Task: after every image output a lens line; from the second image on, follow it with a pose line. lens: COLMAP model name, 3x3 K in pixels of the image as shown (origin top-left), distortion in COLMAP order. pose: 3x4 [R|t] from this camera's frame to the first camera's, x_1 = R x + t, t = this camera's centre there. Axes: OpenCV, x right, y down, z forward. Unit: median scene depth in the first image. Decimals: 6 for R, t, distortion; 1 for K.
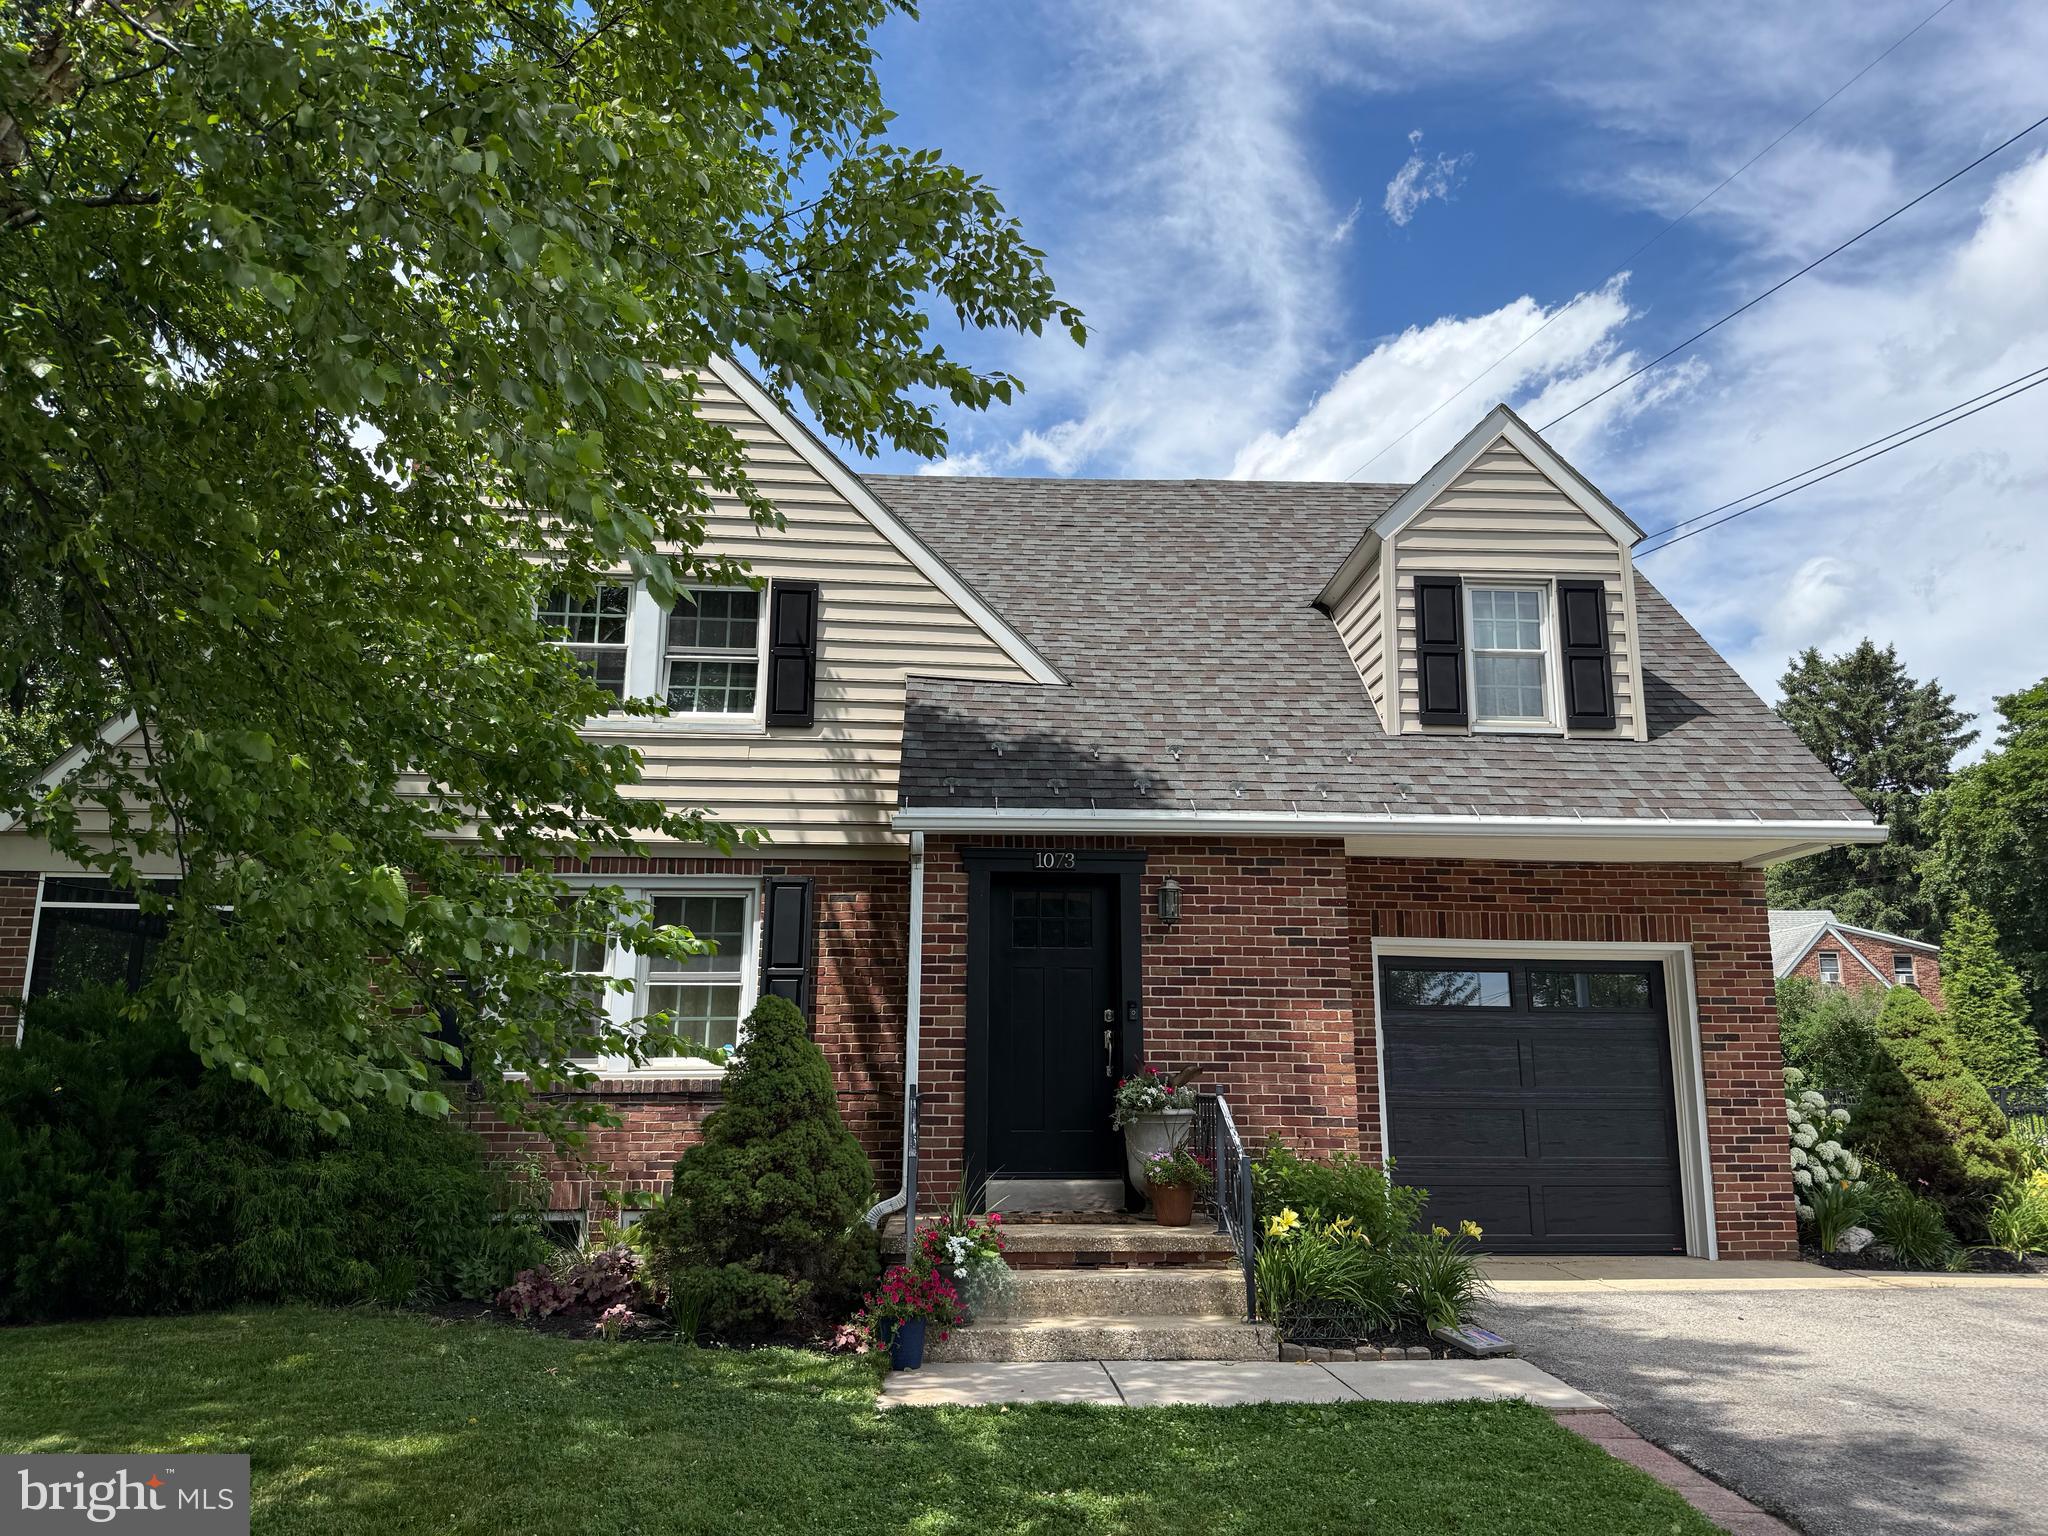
lens RADIAL K [[1406.4, 0, 1024.0], [0, 1406.4, 768.0], [0, 0, 1]] dist [0.082085, -0.108706]
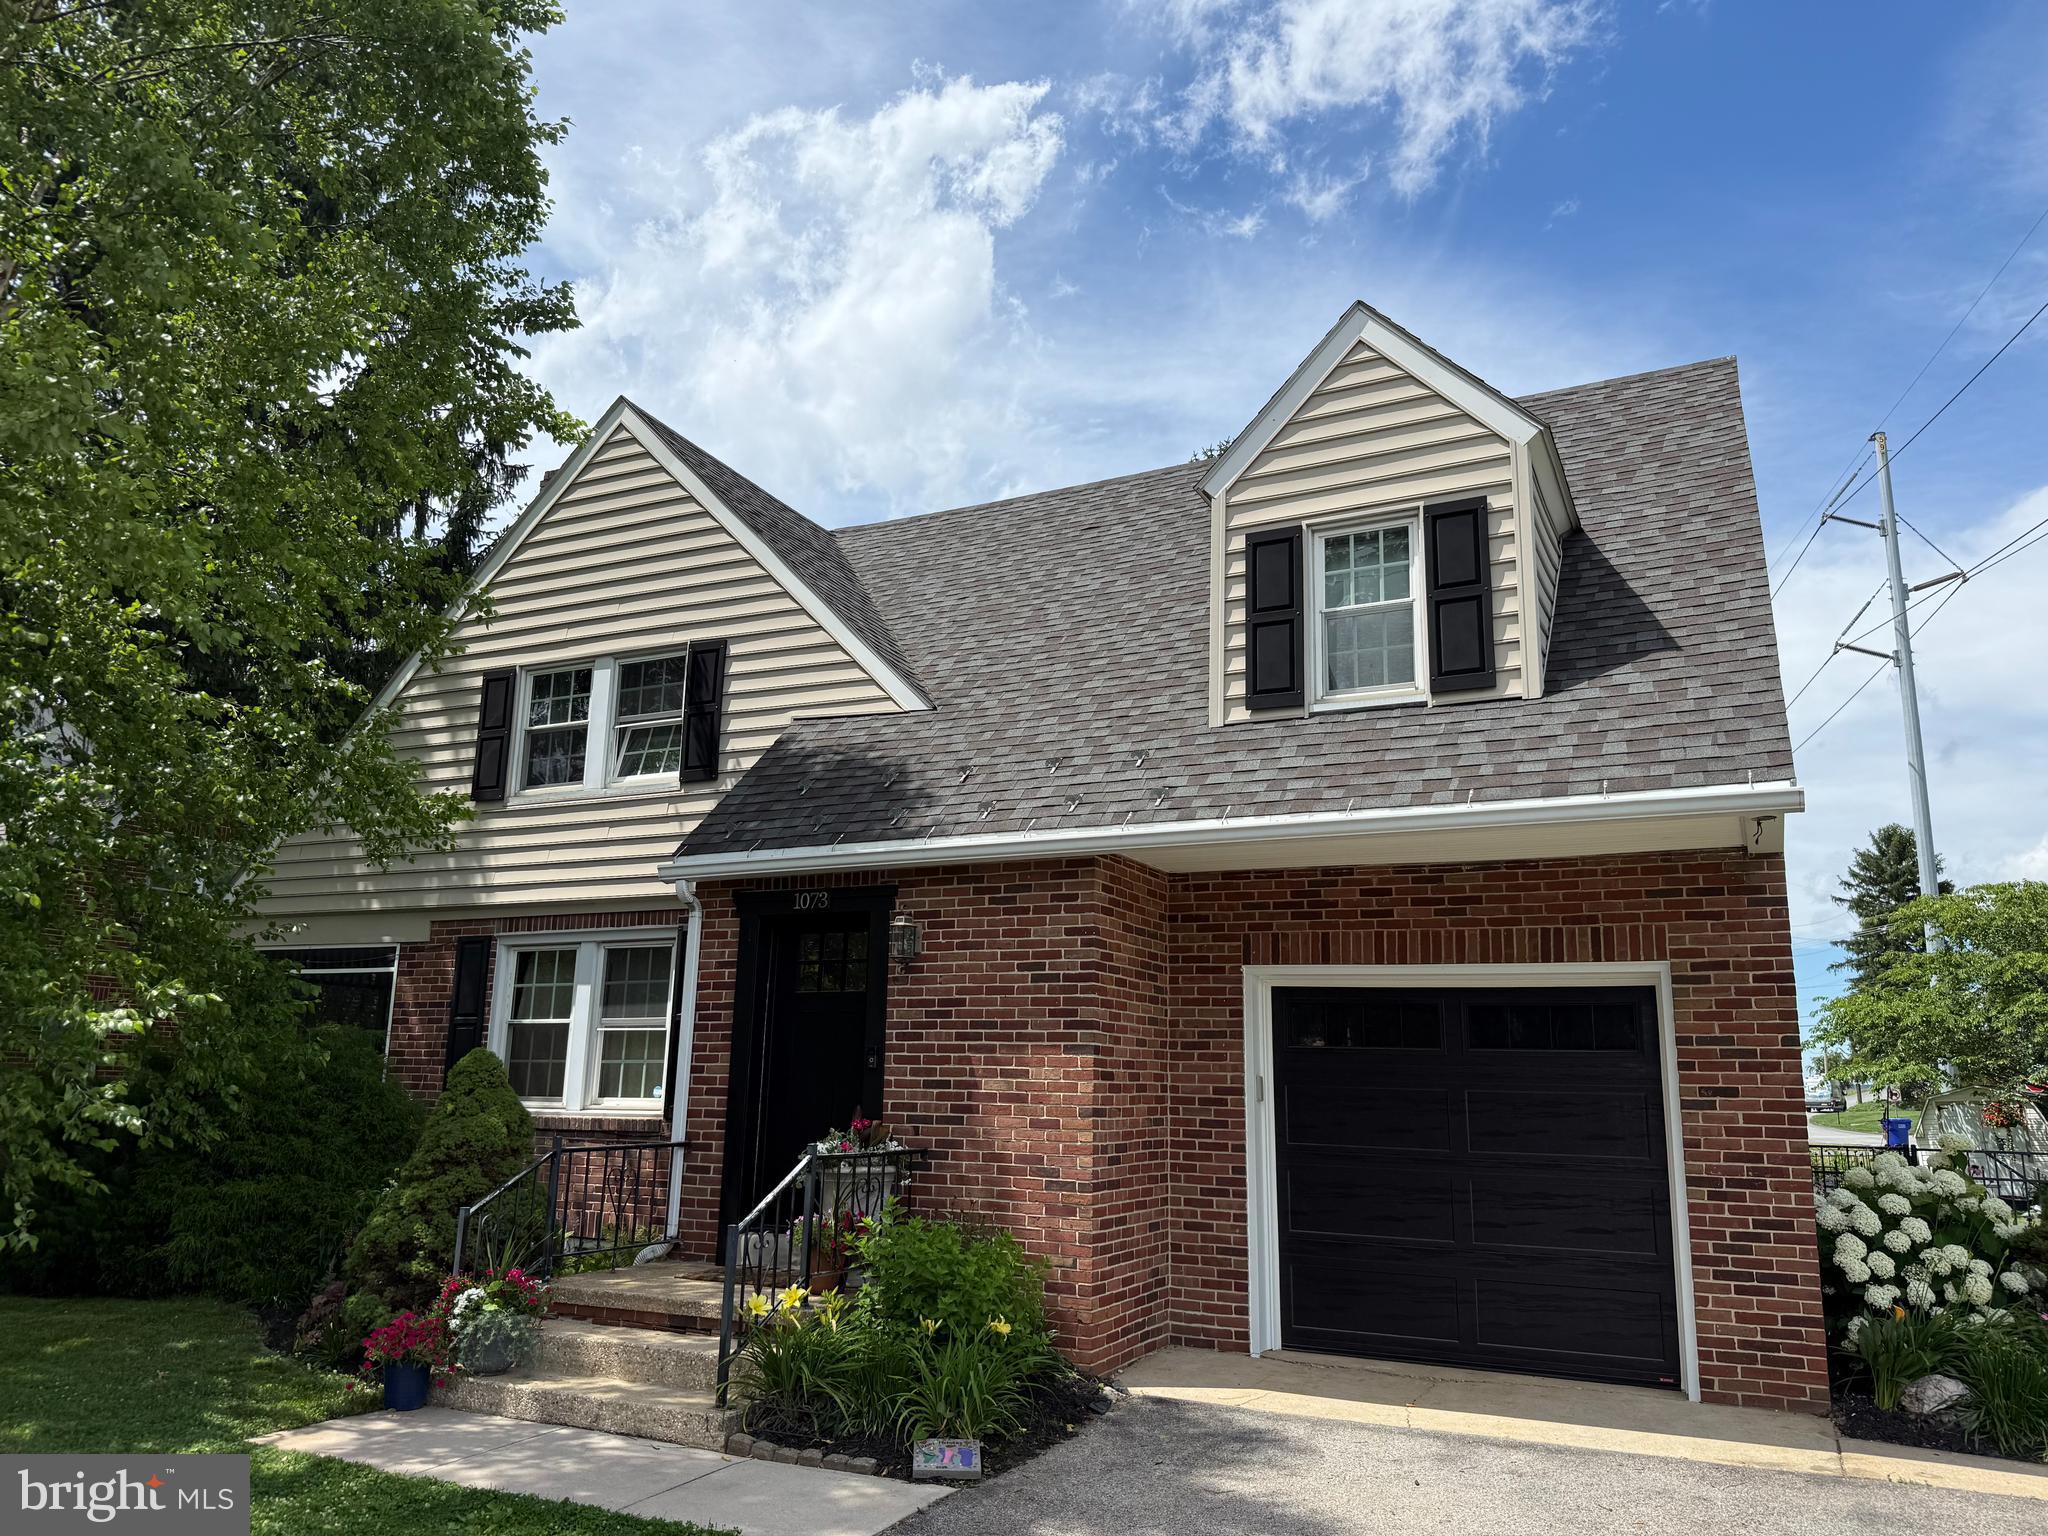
lens RADIAL K [[1438.1, 0, 1024.0], [0, 1438.1, 768.0], [0, 0, 1]] dist [0.112319, -0.161928]
pose [[0.867149, -0.096426, -0.488625, 0.573084], [0.090882, 0.995242, -0.035118, 0.020657], [0.489686, -0.013955, 0.871787, 0.189150]]
